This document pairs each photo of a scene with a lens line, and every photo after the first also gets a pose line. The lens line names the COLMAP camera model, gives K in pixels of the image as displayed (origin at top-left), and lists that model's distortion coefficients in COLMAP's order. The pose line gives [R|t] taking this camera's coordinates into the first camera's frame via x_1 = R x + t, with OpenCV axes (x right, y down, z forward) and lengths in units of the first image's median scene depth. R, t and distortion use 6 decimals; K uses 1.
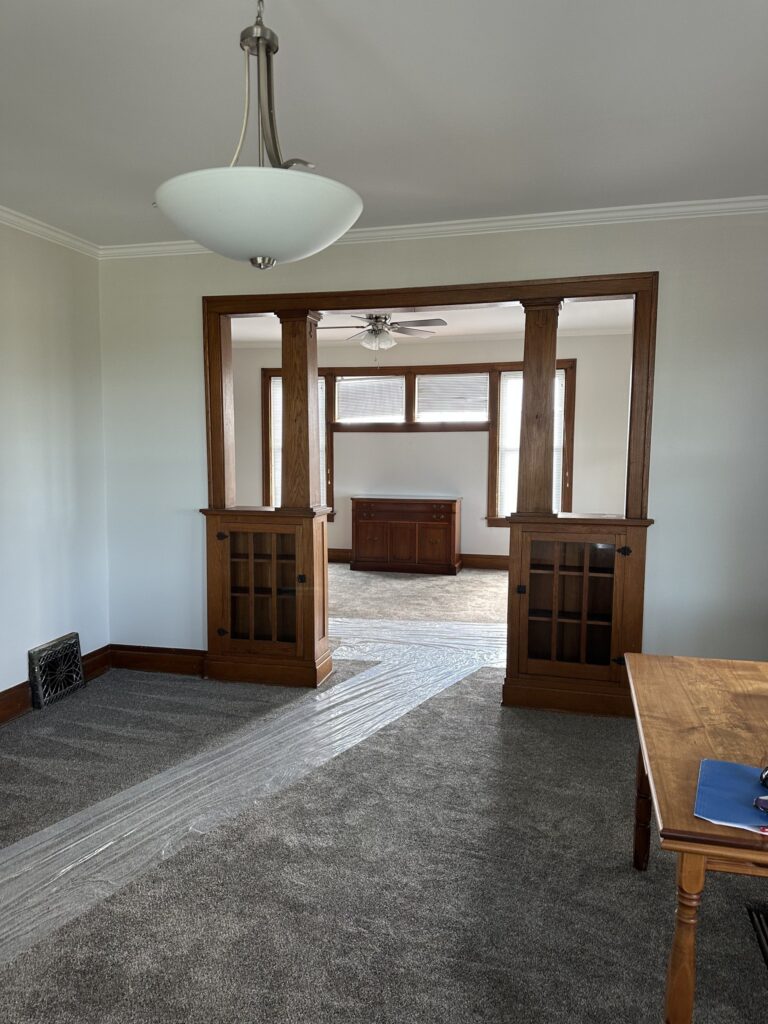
lens RADIAL K [[716.8, 0, 382.2], [0, 716.8, 501.4], [0, 0, 1]] dist [0.054156, -0.067673]
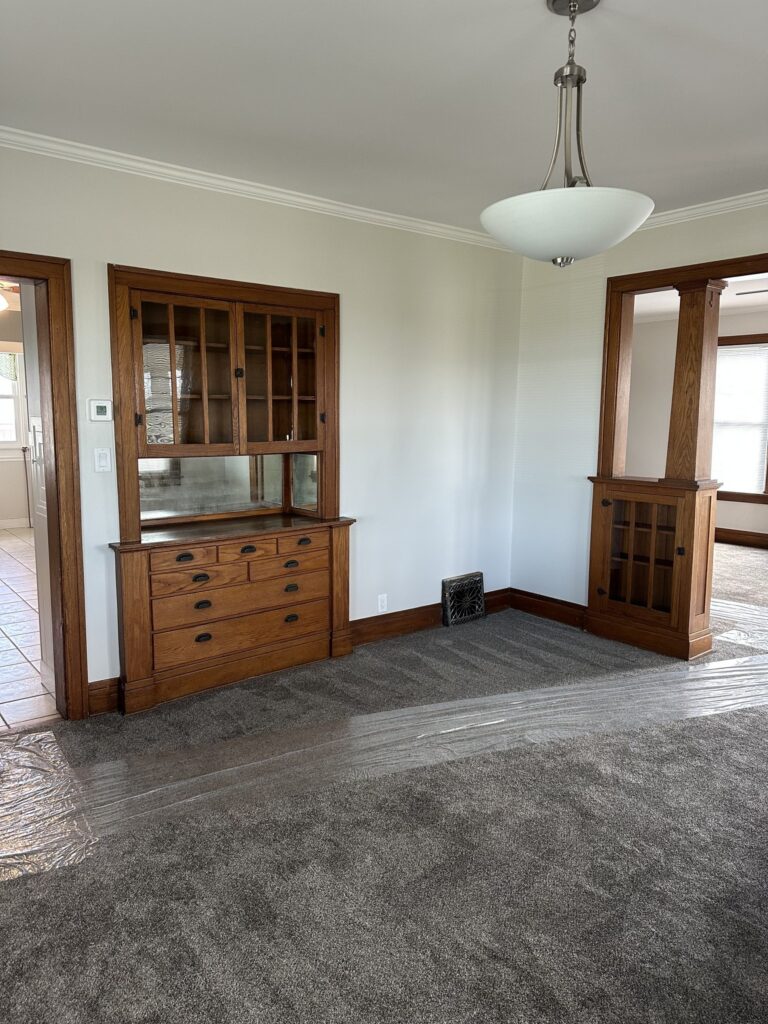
lens RADIAL K [[716.8, 0, 381.7], [0, 716.8, 503.0], [0, 0, 1]] dist [0.054156, -0.067673]
pose [[0.806259, 0.081775, -0.585884, 0.166423], [-0.061139, 0.996615, 0.054967, 0.012671], [0.588395, -0.008497, 0.808529, -0.081935]]
